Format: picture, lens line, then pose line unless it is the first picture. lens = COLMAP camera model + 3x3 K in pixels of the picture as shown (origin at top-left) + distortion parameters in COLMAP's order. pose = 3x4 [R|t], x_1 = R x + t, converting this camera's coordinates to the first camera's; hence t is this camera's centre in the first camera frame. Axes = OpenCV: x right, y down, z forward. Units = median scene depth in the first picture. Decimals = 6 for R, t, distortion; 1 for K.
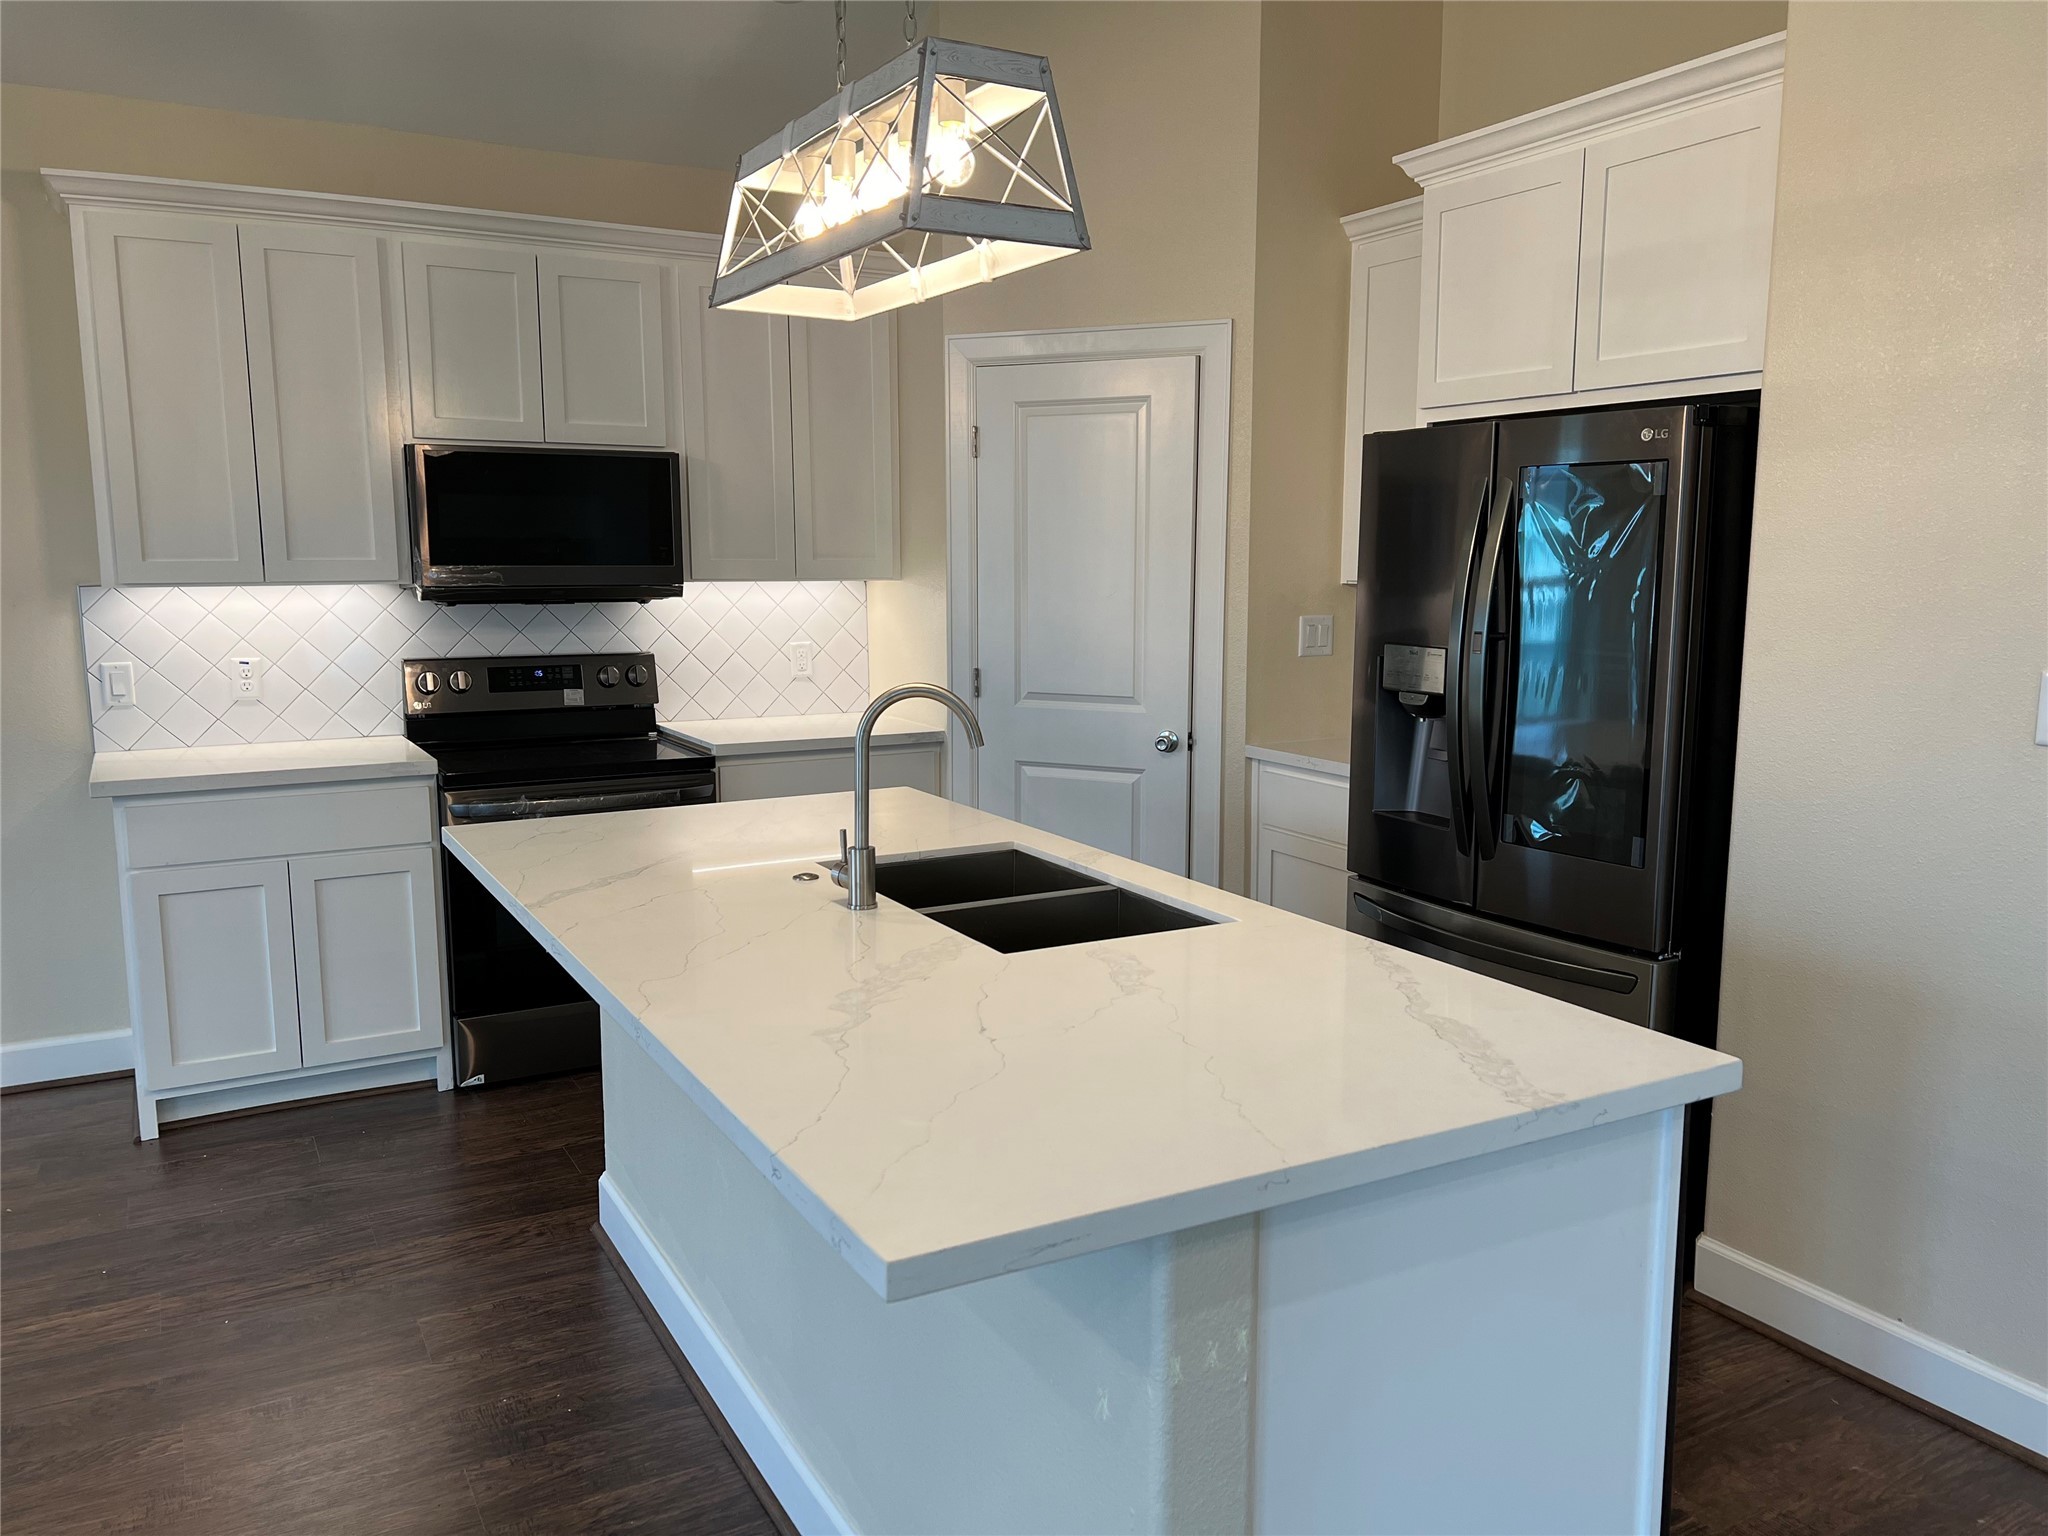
lens RADIAL K [[1553.4, 0, 1019.6], [0, 1553.4, 749.0], [0, 0, 1]] dist [0.066943, -0.120288]
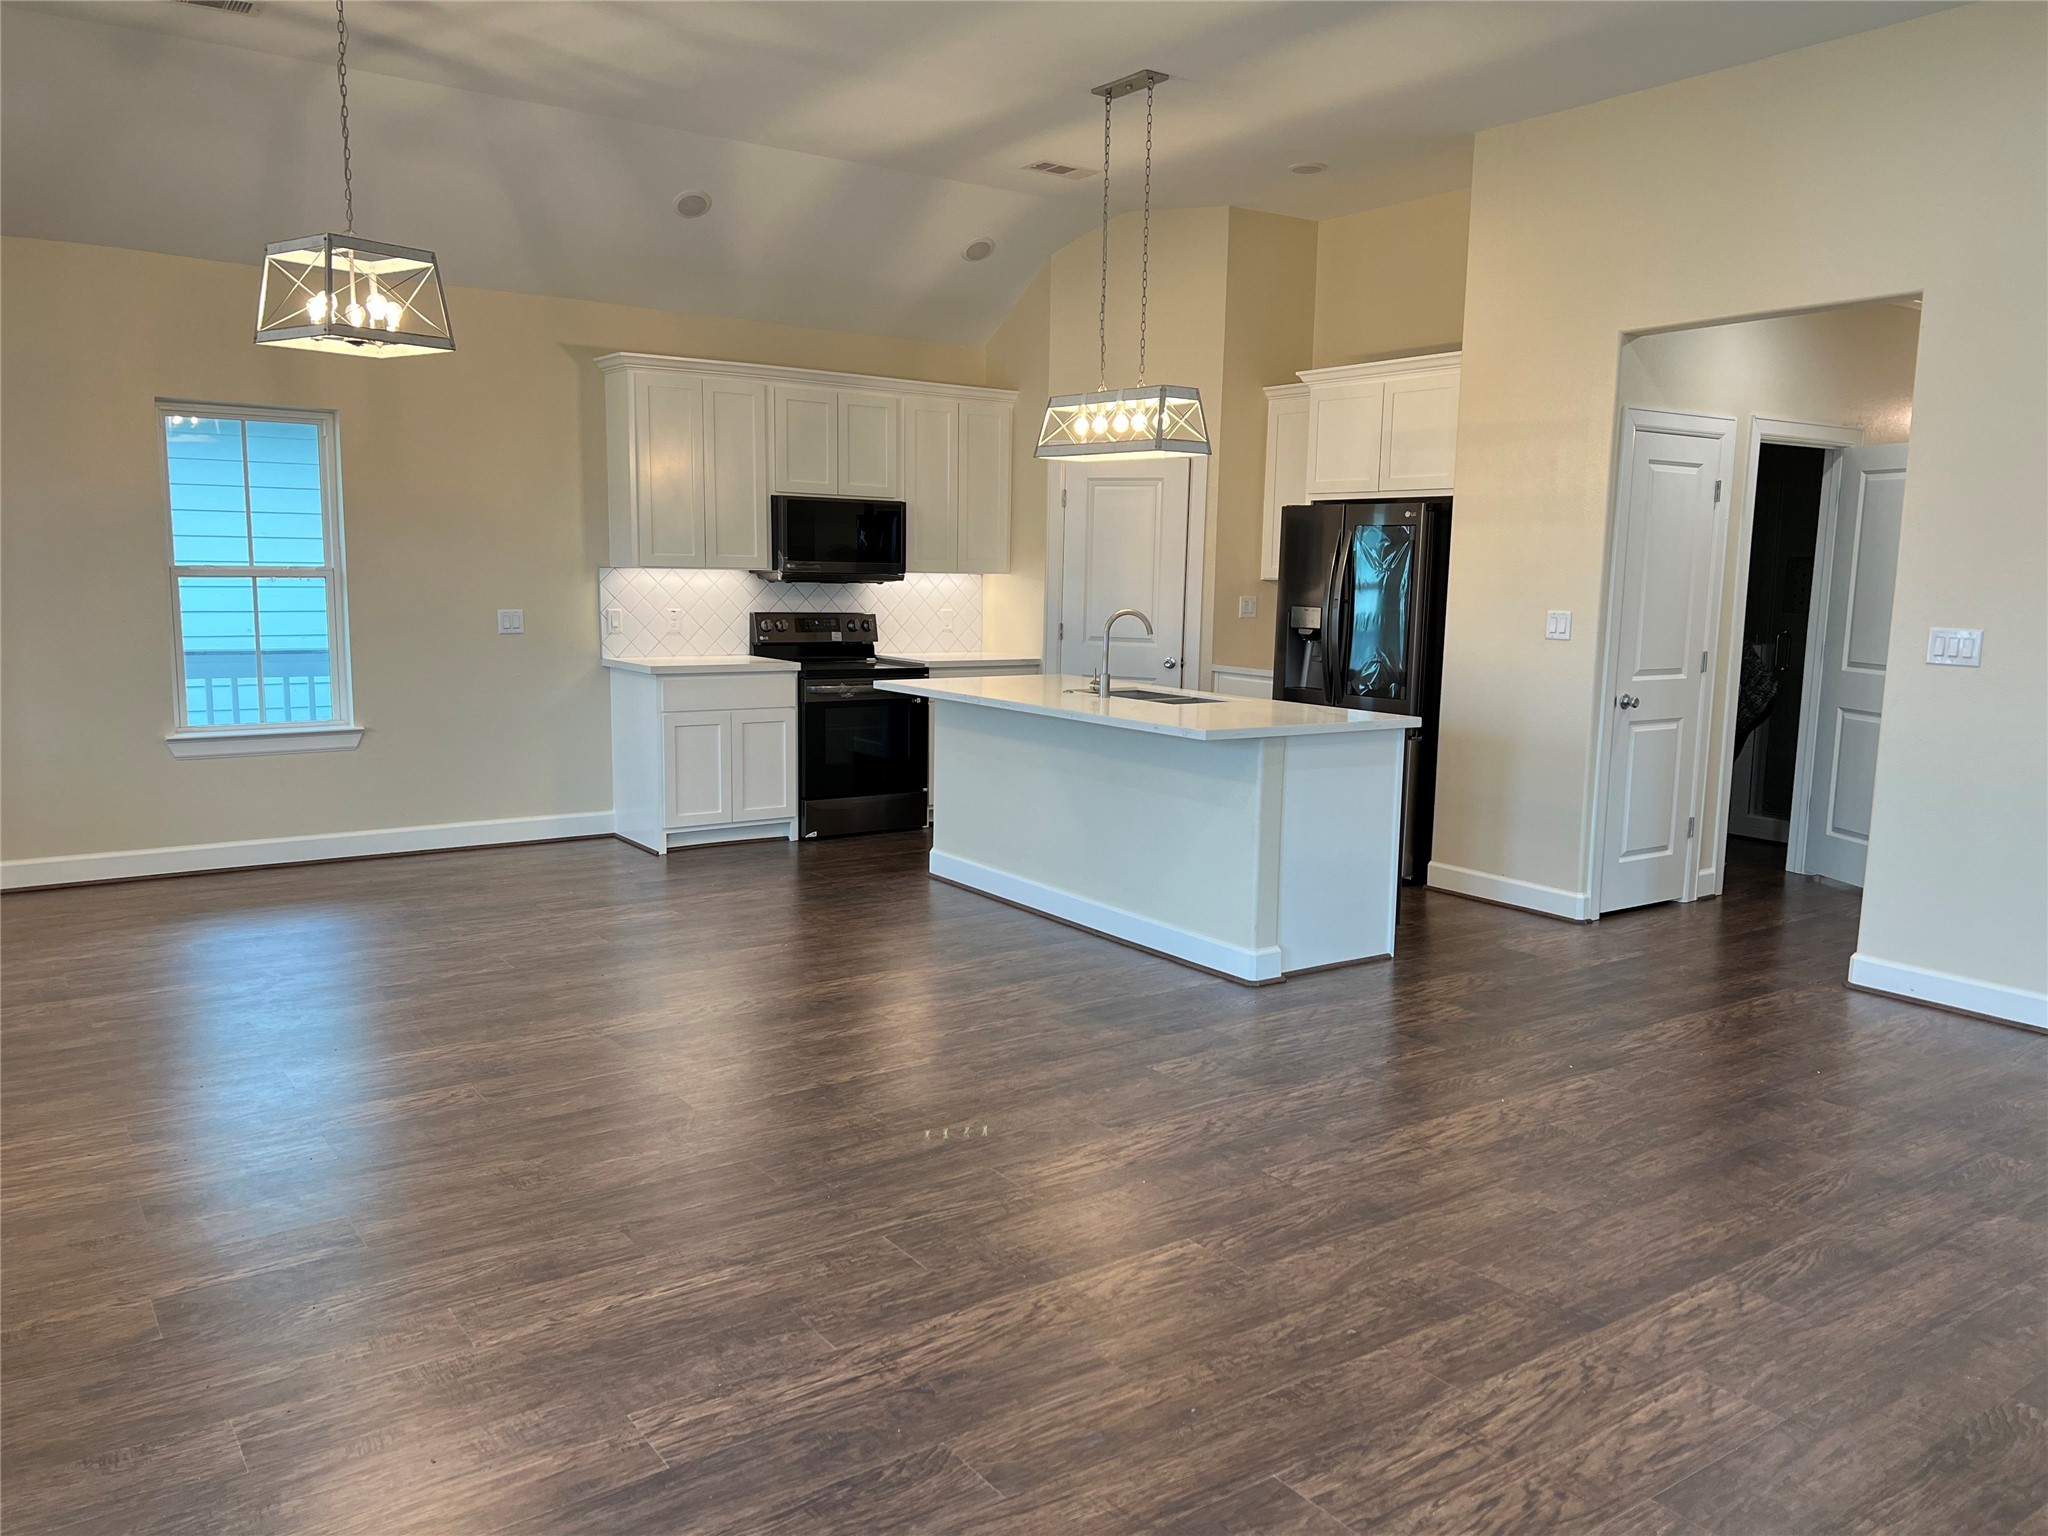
lens RADIAL K [[1529.0, 0, 1036.9], [0, 1529.0, 768.0], [0, 0, 1]] dist [0.068847, -0.085765]
pose [[0.993958, 0.005659, 0.109615, -0.281361], [-0.006565, 0.999947, 0.007900, 0.115086], [-0.109565, -0.008572, 0.993943, -0.862057]]
